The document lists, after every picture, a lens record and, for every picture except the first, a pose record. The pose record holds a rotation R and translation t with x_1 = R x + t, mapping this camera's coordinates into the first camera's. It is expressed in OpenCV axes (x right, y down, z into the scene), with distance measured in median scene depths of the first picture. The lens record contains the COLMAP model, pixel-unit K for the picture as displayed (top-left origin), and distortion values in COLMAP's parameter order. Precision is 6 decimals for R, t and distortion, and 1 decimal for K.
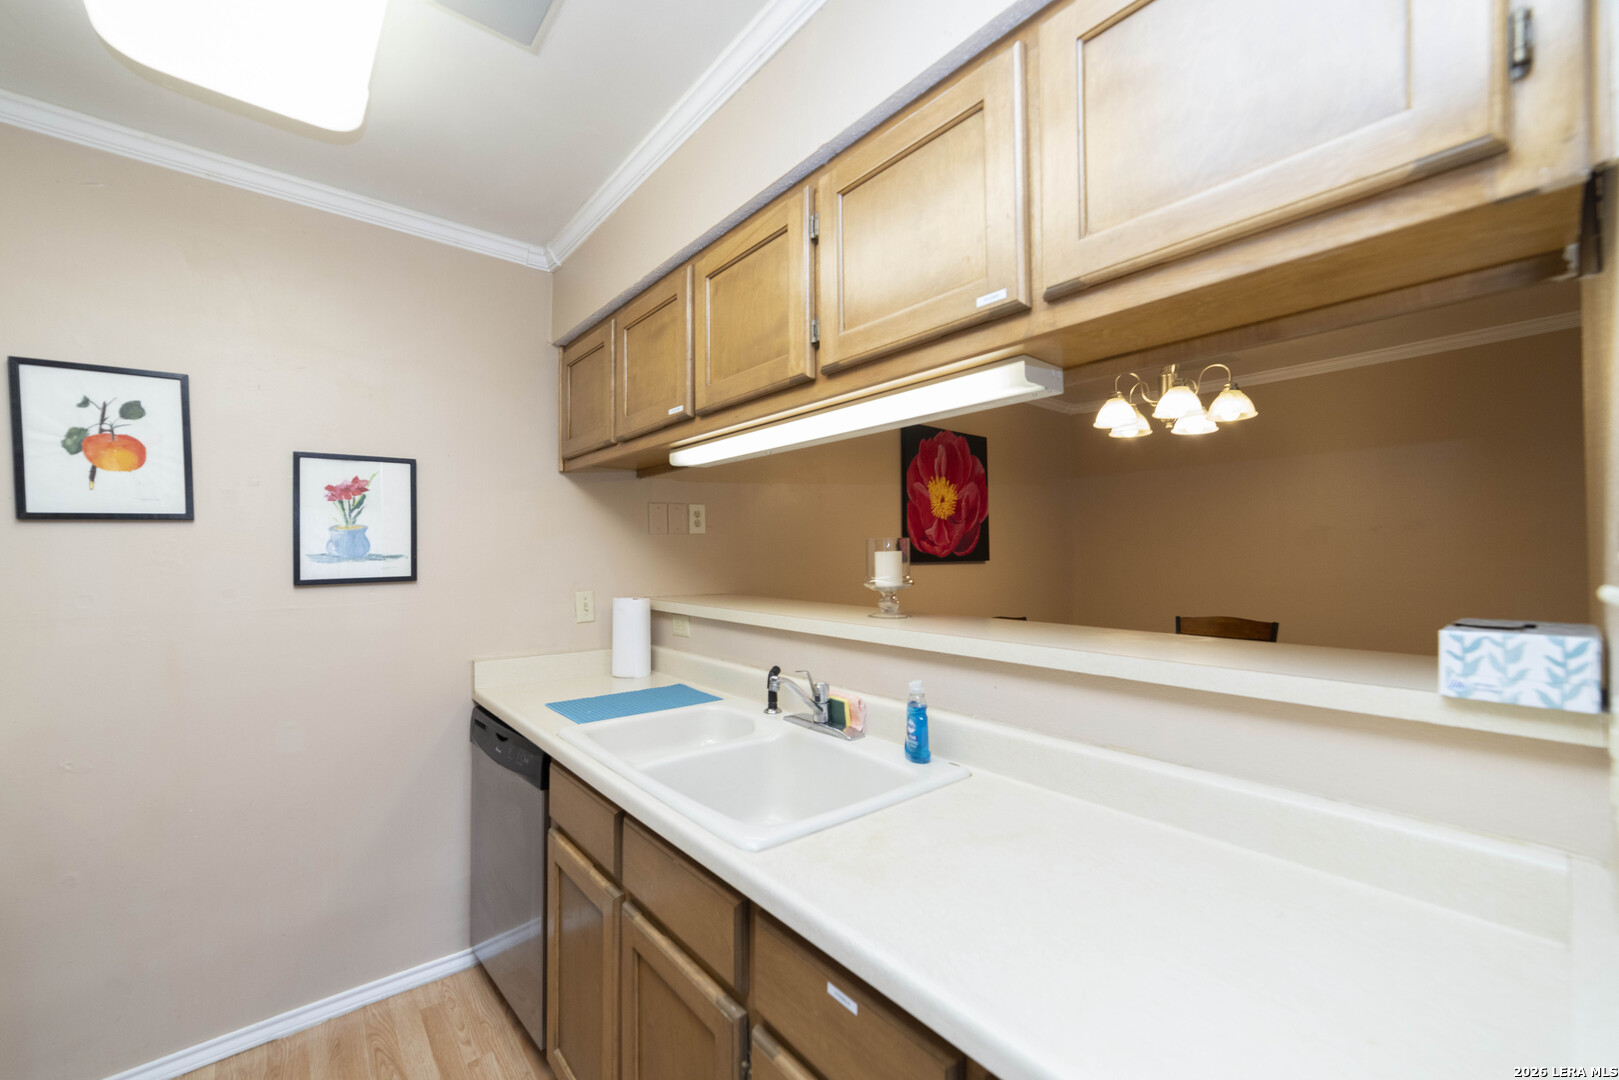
lens RADIAL K [[638.0, 0, 804.9], [0, 638.0, 544.9], [0, 0, 1]] dist [-0.015781, 0.003775]
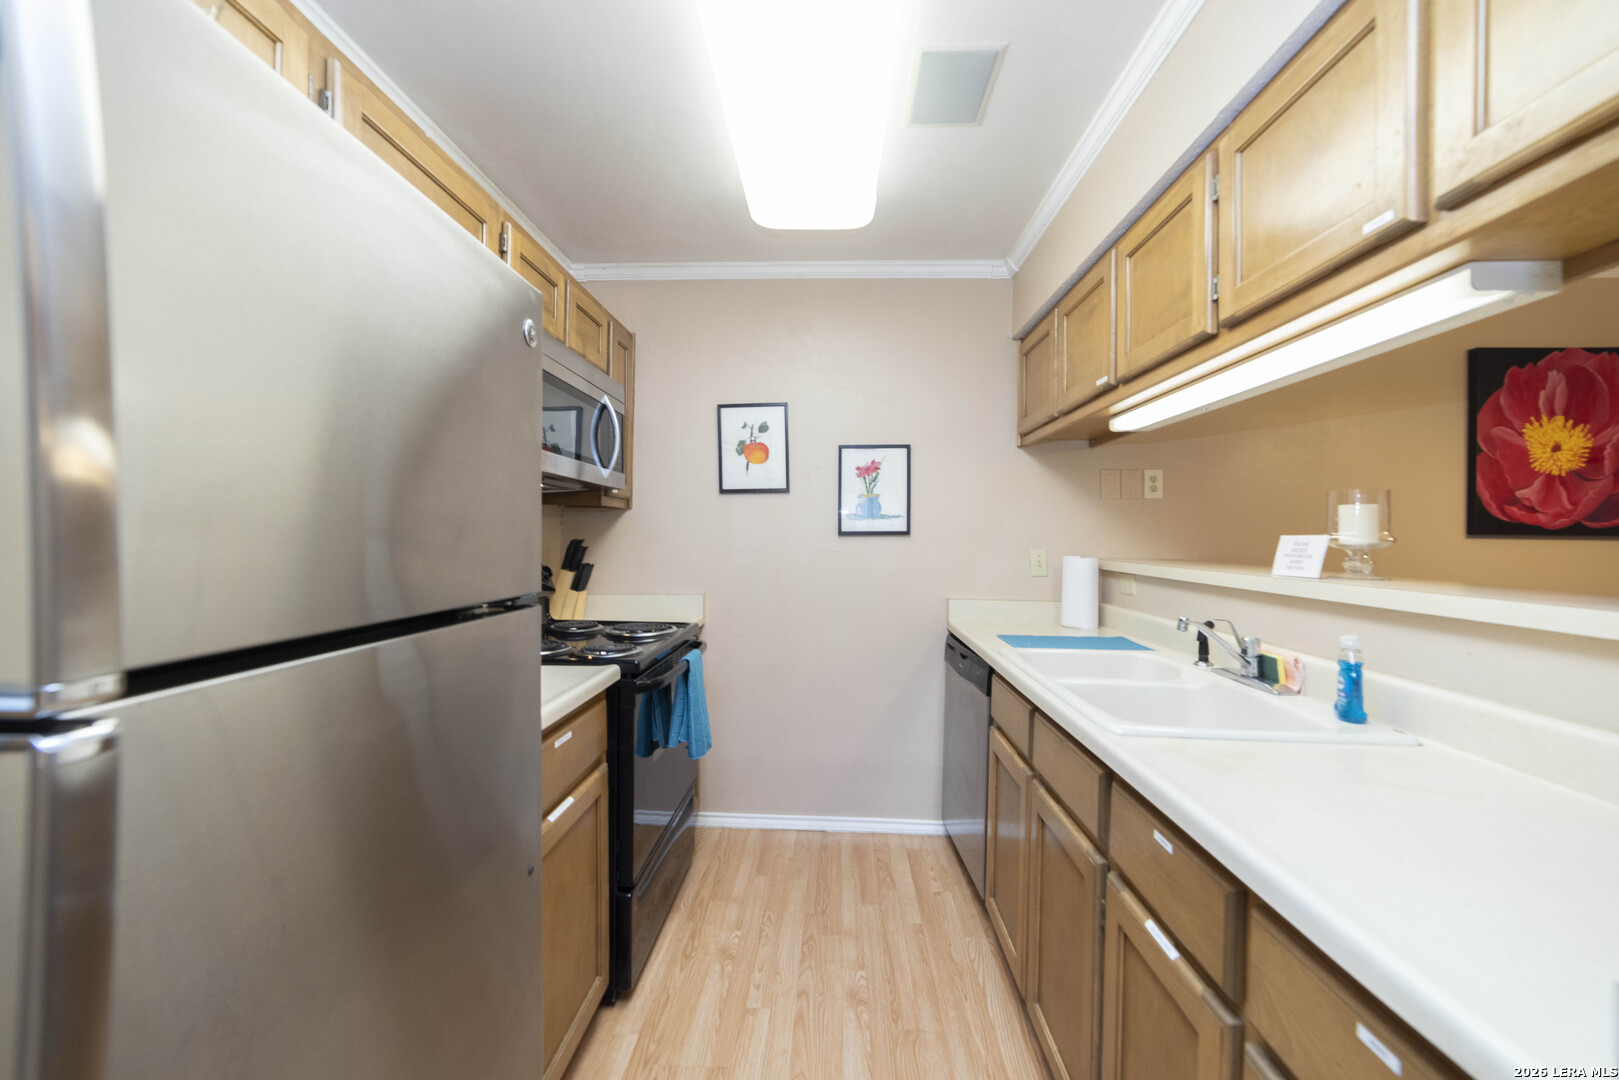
lens RADIAL K [[656.2, 0, 808.0], [0, 656.2, 533.0], [0, 0, 1]] dist [-0.018122, 0.007971]
pose [[0.735669, 0.008752, -0.677285, 0.189477], [-0.007452, 0.999961, 0.004827, 0.052854], [0.677300, 0.001496, 0.735705, -0.189301]]
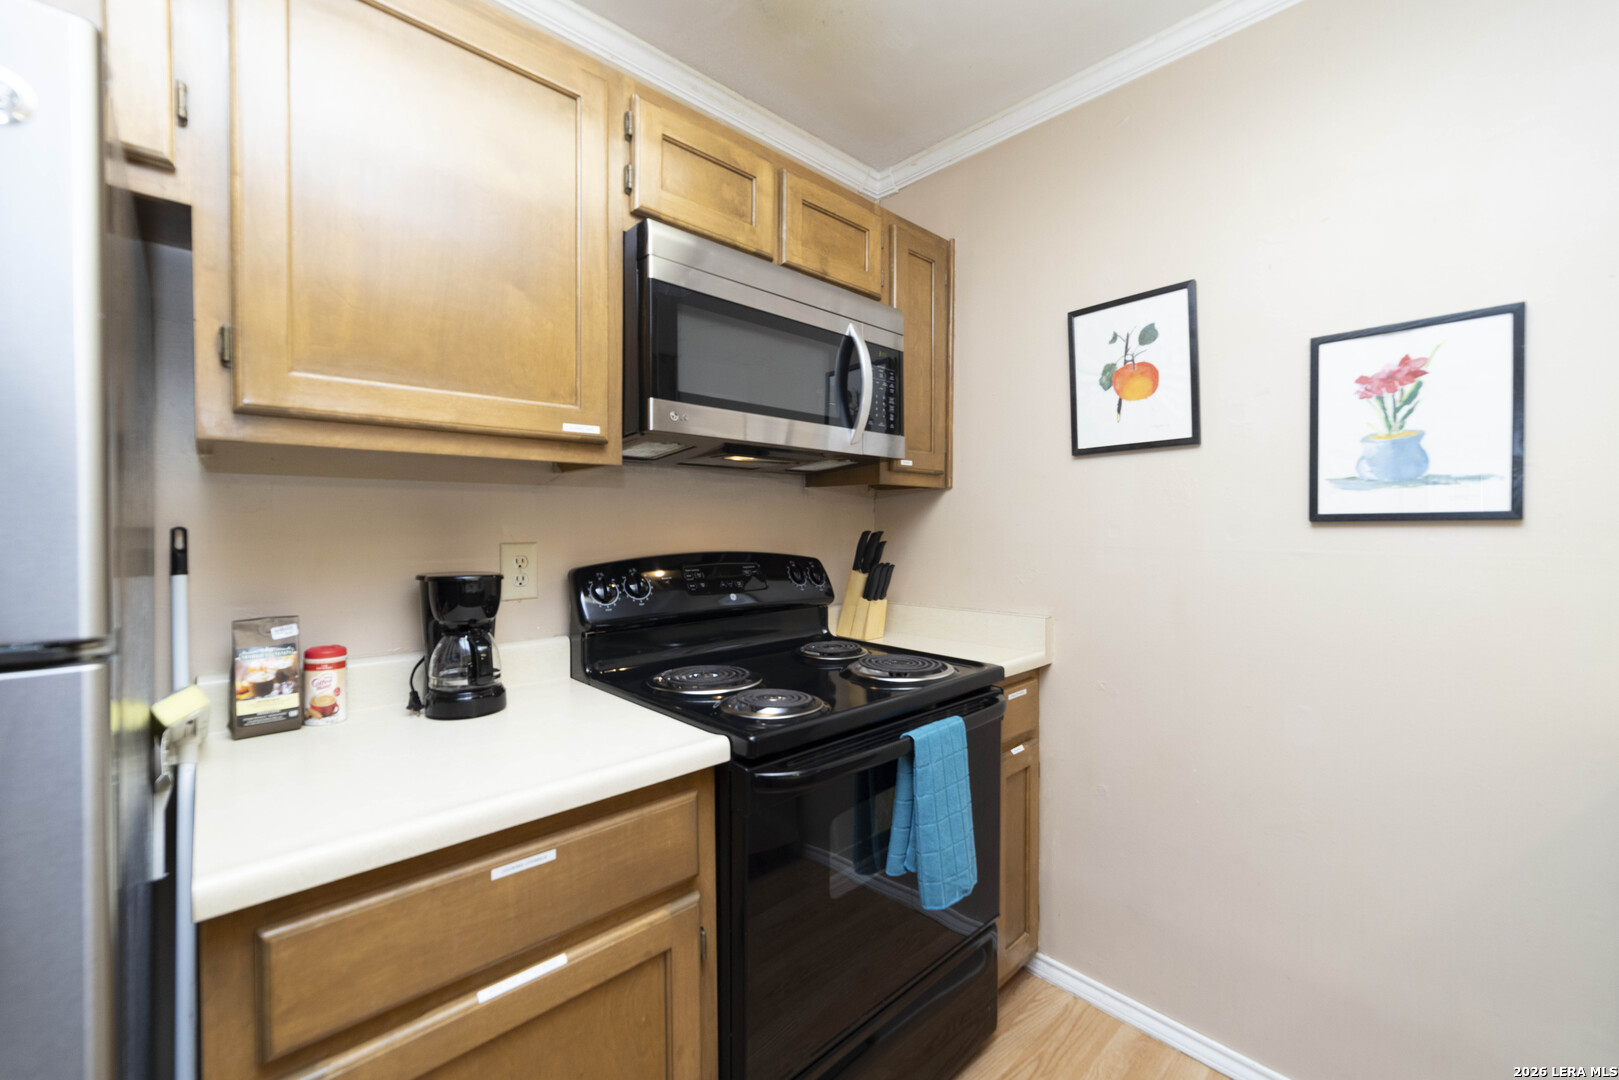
lens RADIAL K [[656.2, 0, 808.0], [0, 656.2, 533.0], [0, 0, 1]] dist [-0.018122, 0.007971]
pose [[0.054747, 0.019876, -0.998302, -0.082121], [0.006036, 0.999777, 0.020236, 0.058248], [0.998482, -0.007133, 0.054614, 0.371774]]
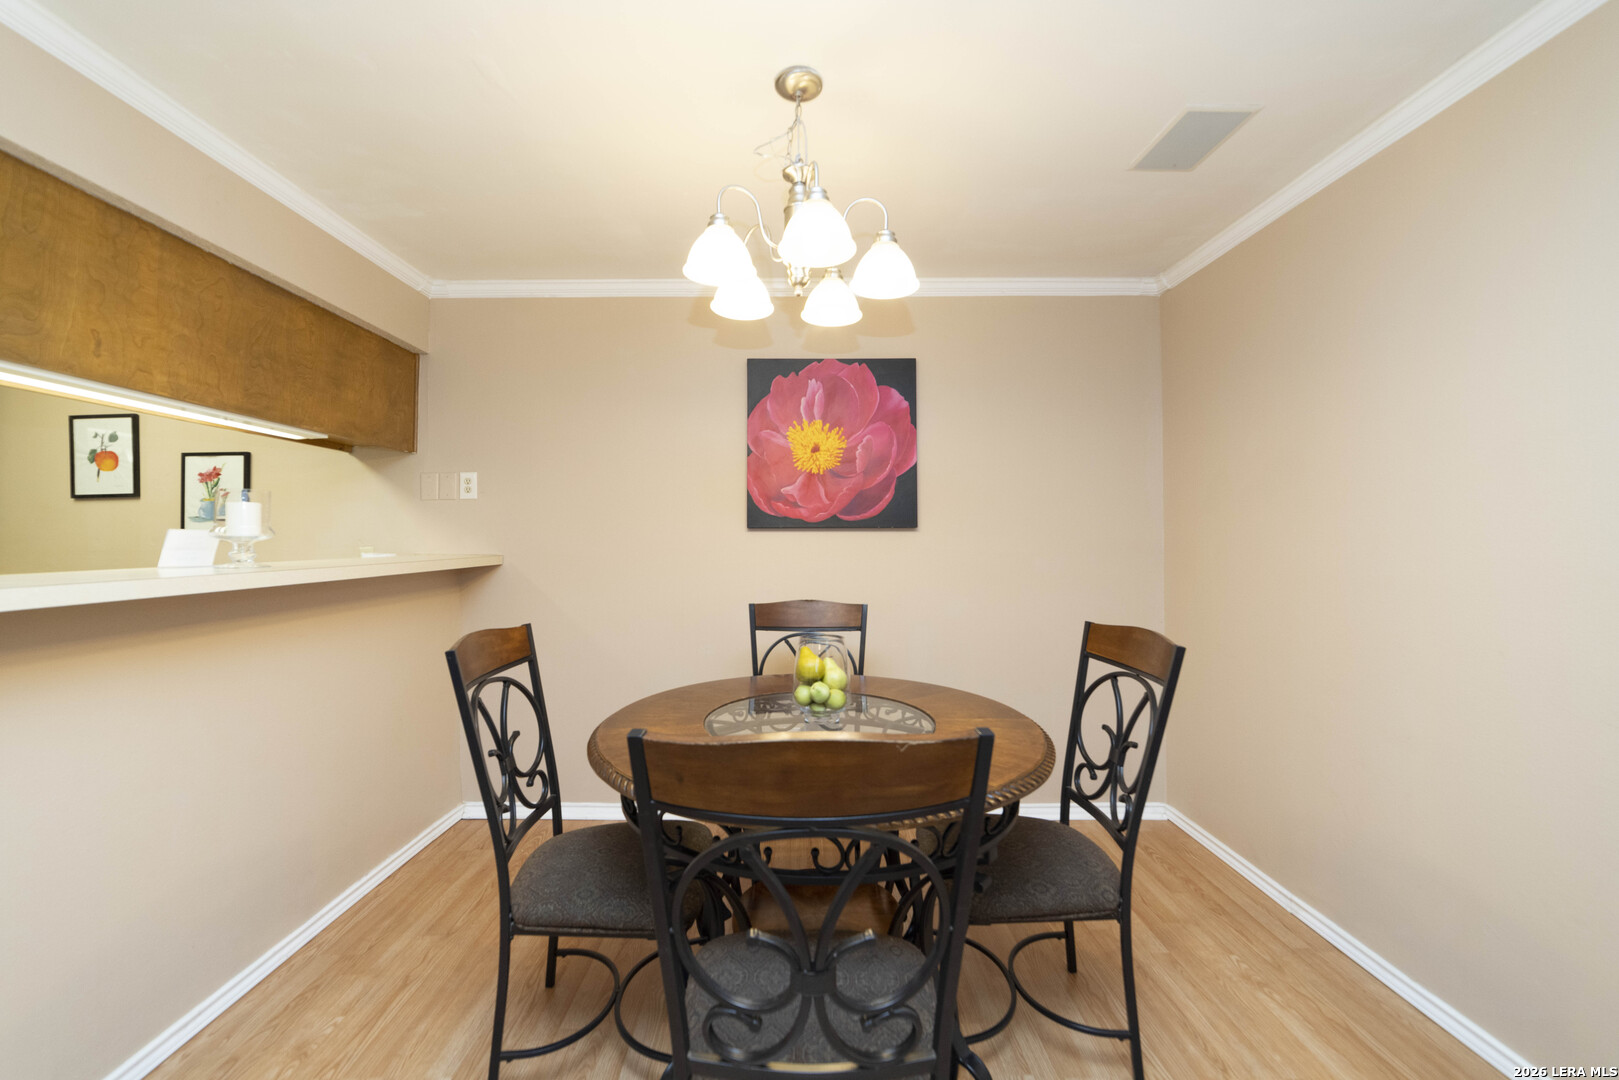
lens RADIAL K [[656.2, 0, 808.0], [0, 656.2, 533.0], [0, 0, 1]] dist [-0.018122, 0.007971]
pose [[0.762047, -0.005353, -0.647500, 1.473882], [0.005644, 0.999983, -0.001624, 0.068048], [0.647497, -0.002417, 0.762064, 0.763102]]
